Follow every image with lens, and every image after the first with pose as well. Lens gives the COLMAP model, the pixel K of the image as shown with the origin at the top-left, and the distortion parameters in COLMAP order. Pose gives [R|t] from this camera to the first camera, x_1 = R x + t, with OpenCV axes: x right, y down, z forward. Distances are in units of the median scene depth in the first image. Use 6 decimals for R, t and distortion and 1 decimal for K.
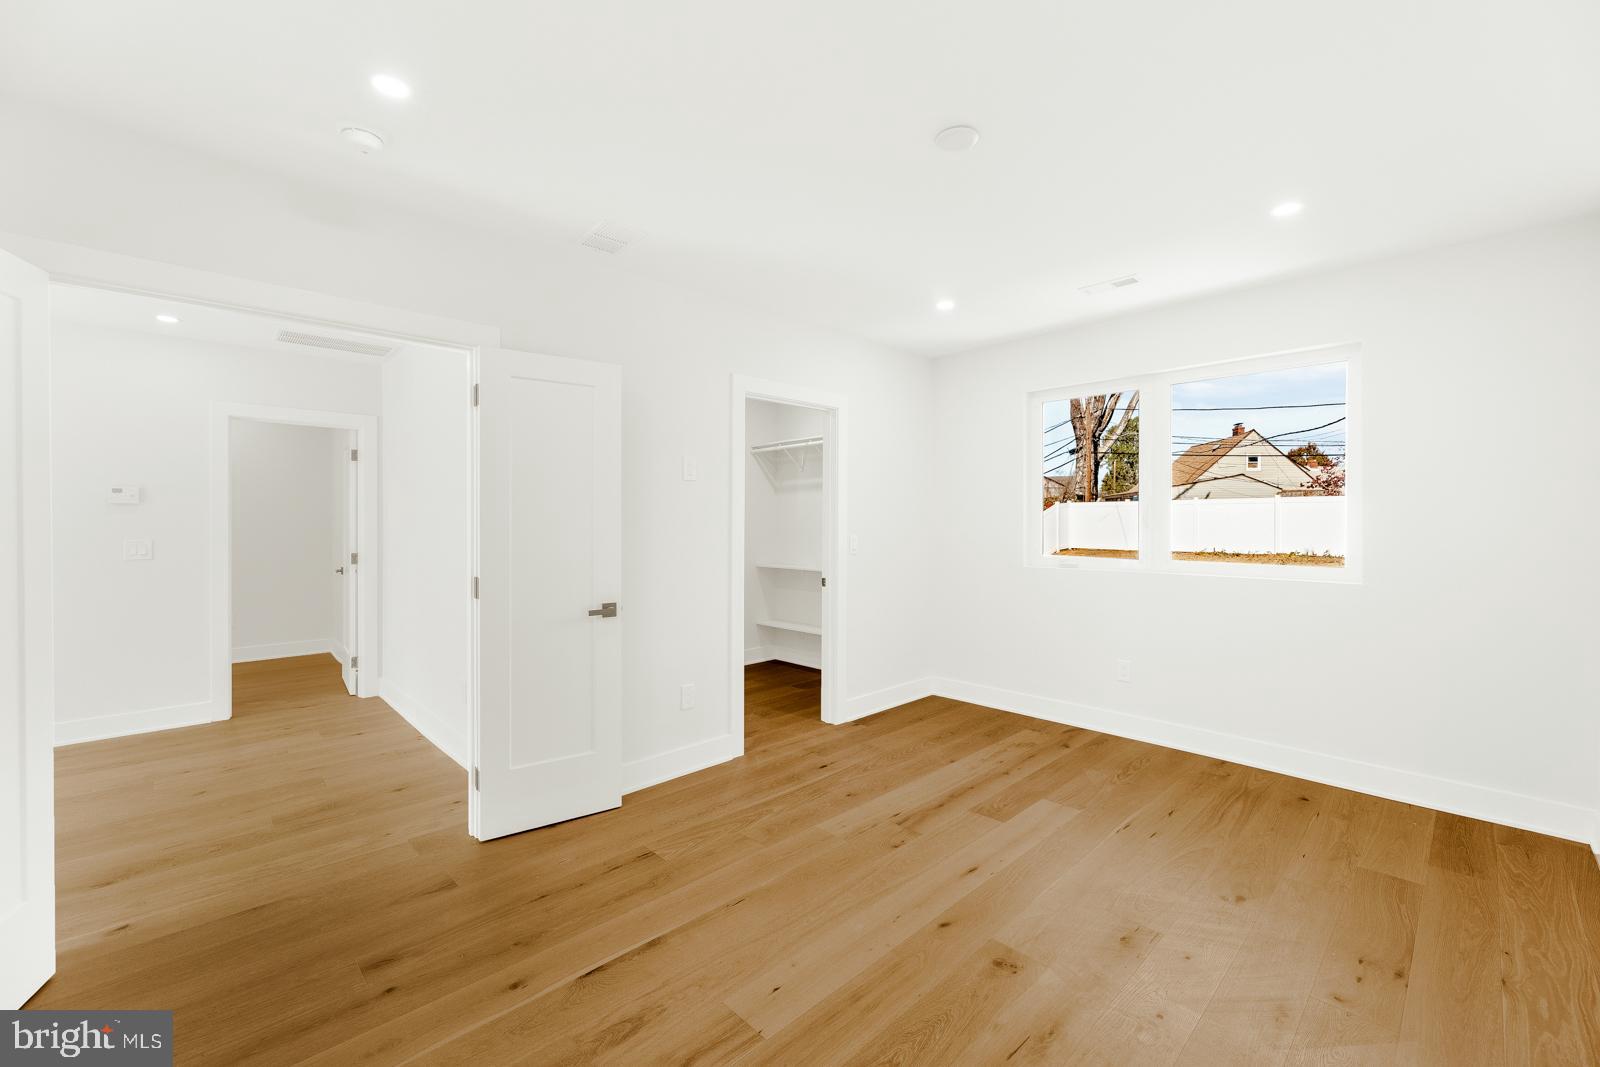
lens RADIAL K [[659.1, 0, 808.5], [0, 659.1, 520.6], [0, 0, 1]] dist [0.000205, -0.000294]
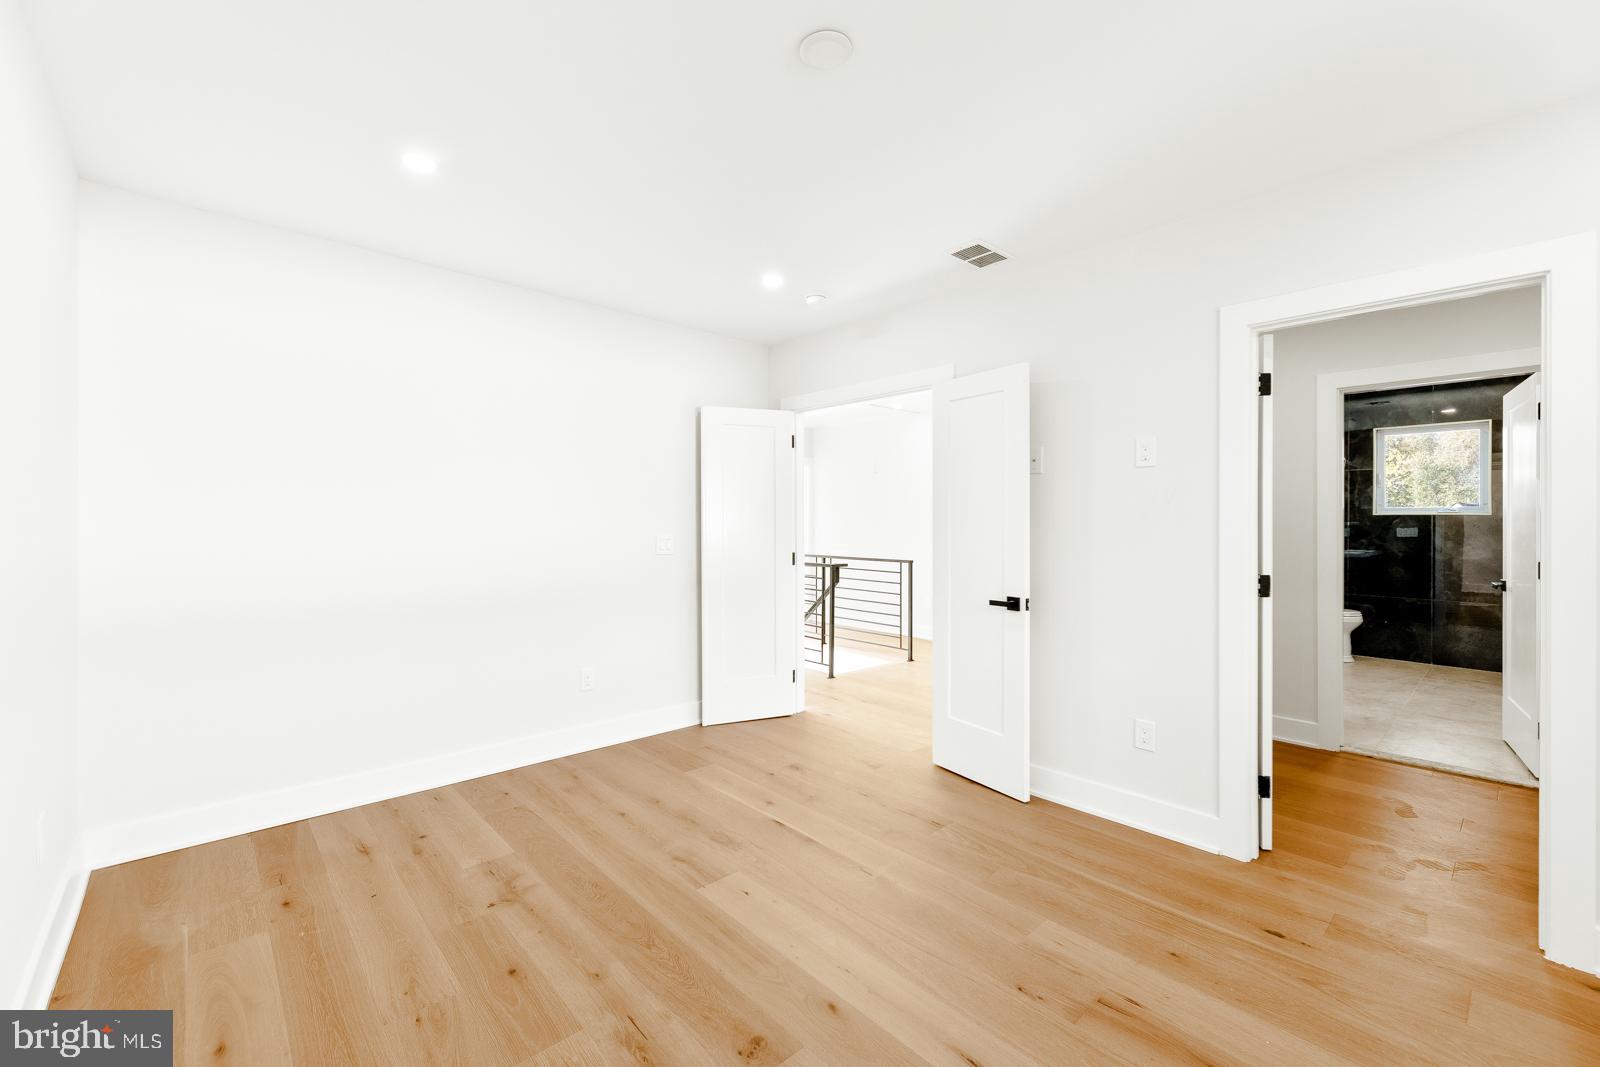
lens RADIAL K [[659.1, 0, 808.5], [0, 659.1, 520.6], [0, 0, 1]] dist [0.000205, -0.000294]
pose [[-0.024343, 0.001969, -0.999702, 0.796364], [0.000758, 0.999998, 0.001951, 0.003940], [0.999703, -0.000710, -0.024344, 0.768465]]
